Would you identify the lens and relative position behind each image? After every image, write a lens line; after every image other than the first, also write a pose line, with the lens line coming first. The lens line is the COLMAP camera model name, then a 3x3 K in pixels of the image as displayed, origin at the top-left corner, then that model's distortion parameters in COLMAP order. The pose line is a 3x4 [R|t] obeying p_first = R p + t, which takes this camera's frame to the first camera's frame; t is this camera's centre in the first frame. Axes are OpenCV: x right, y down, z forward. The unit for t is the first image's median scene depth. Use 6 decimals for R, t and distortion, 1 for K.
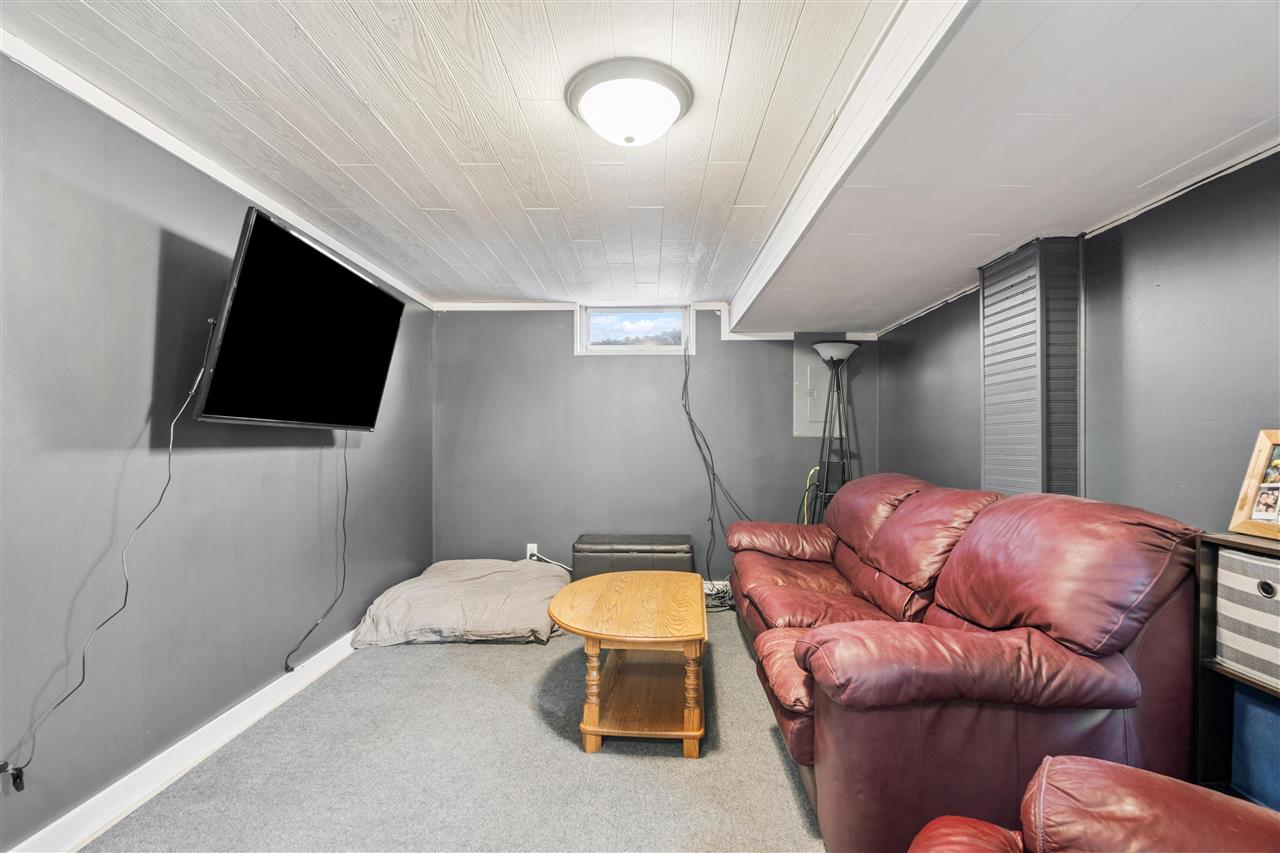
lens RADIAL K [[582.6, 0, 640.6], [0, 582.6, 434.9], [0, 0, 1]] dist [-0.001782, 0.000047]
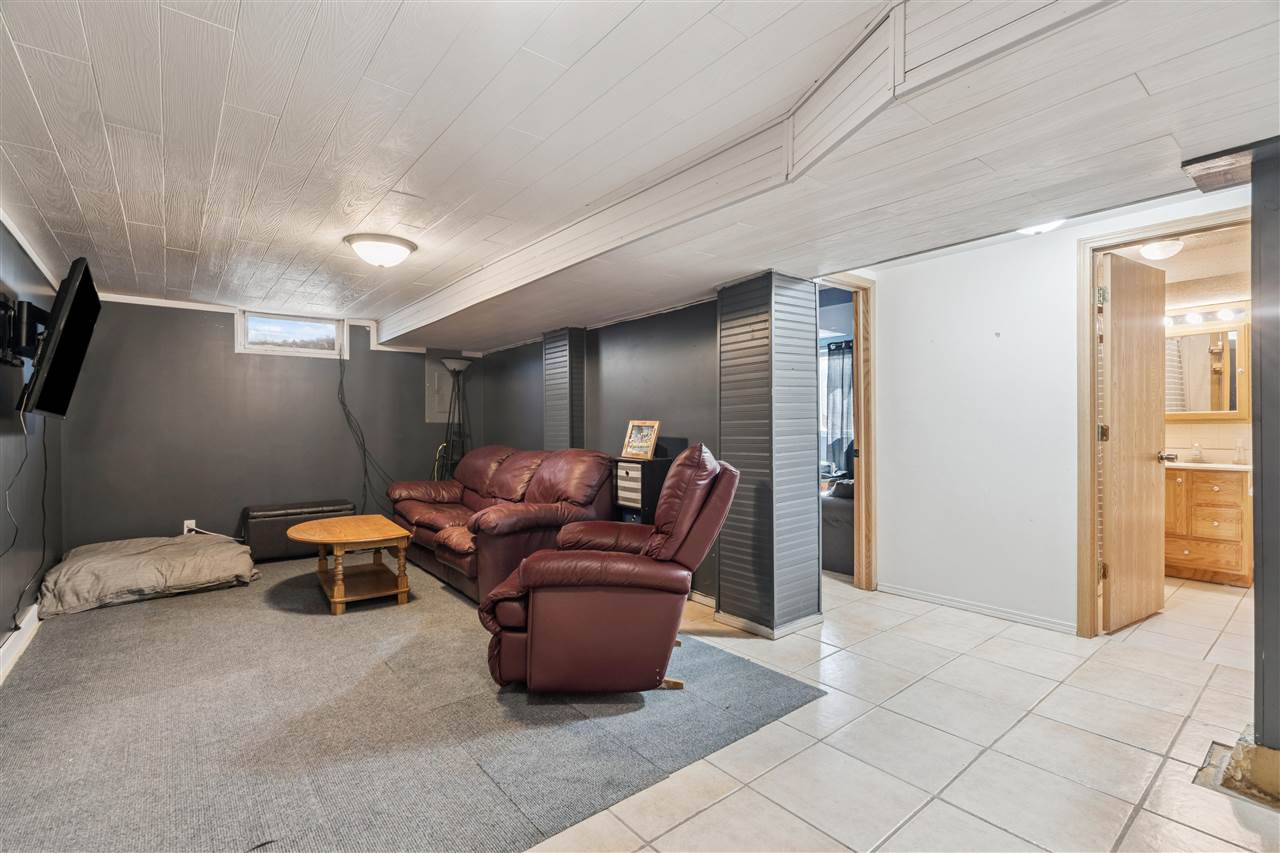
lens RADIAL K [[582.6, 0, 640.6], [0, 582.6, 434.9], [0, 0, 1]] dist [-0.001782, 0.000047]
pose [[0.767395, -0.016026, 0.640975, -0.359005], [-0.000493, 0.999673, 0.025584, -0.006159], [-0.641175, -0.019949, 0.767135, -0.605046]]
